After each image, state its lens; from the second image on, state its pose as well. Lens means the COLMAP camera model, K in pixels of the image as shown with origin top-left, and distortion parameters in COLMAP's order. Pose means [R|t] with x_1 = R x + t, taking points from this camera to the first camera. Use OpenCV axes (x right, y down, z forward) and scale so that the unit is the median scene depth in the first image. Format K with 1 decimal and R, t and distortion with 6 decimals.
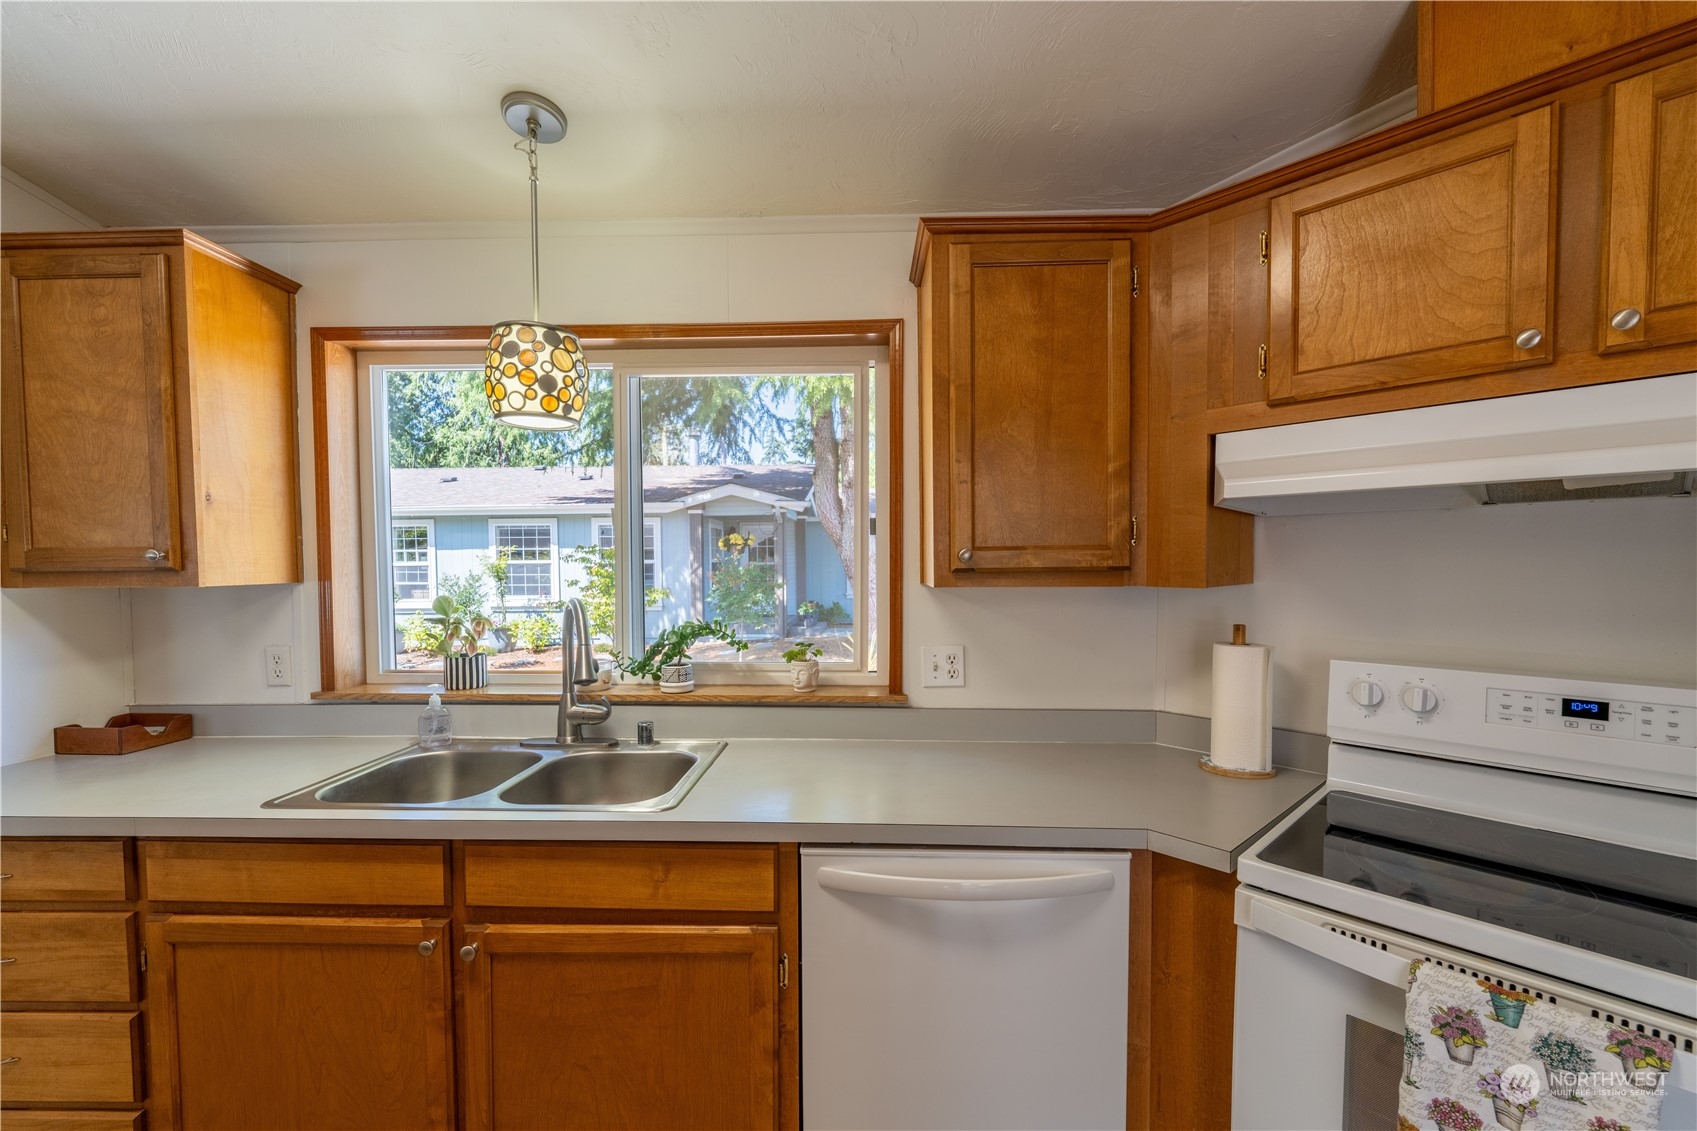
lens RADIAL K [[716.2, 0, 839.2], [0, 716.2, 578.9], [0, 0, 1]] dist [-0.002938, -0.000479]
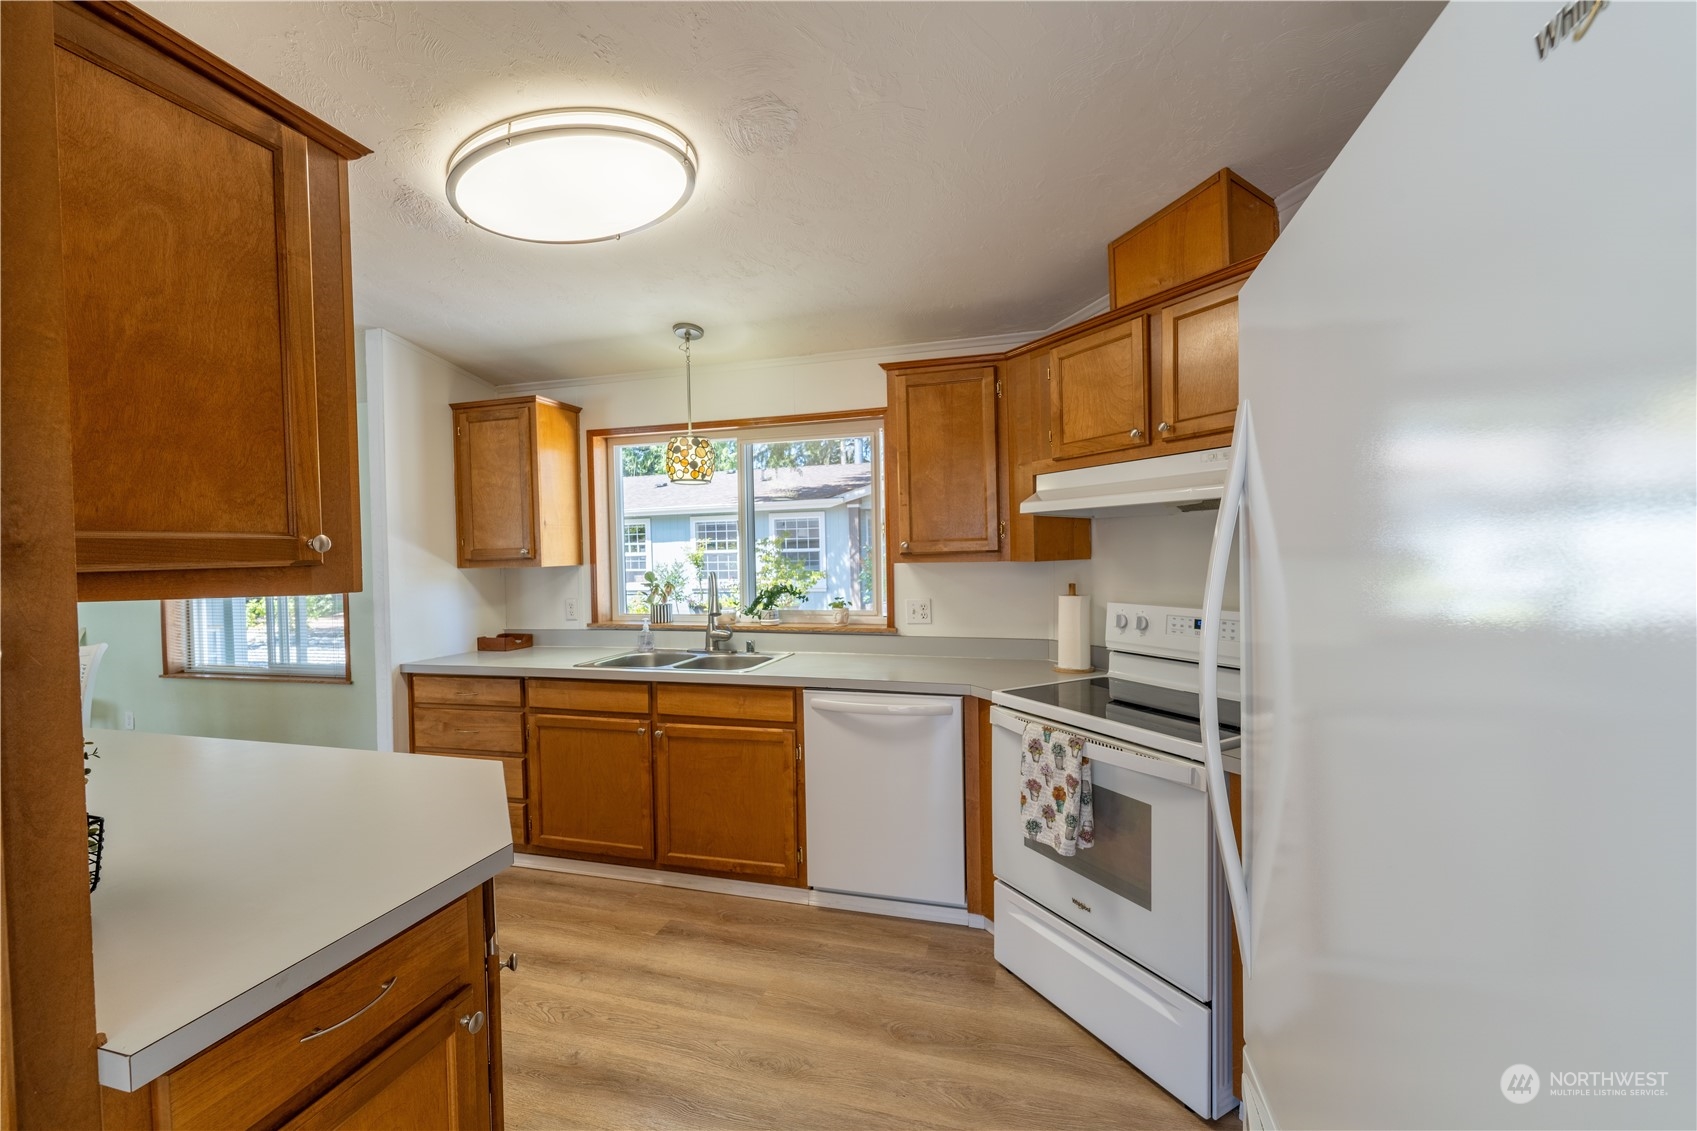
lens RADIAL K [[706.7, 0, 827.5], [0, 706.7, 548.9], [0, 0, 1]] dist [-0.001781, -0.000485]
pose [[0.963269, -0.015381, -0.268098, 0.436273], [0.009298, 0.999670, -0.023944, 0.016112], [0.268377, 0.020572, 0.963094, -0.732146]]
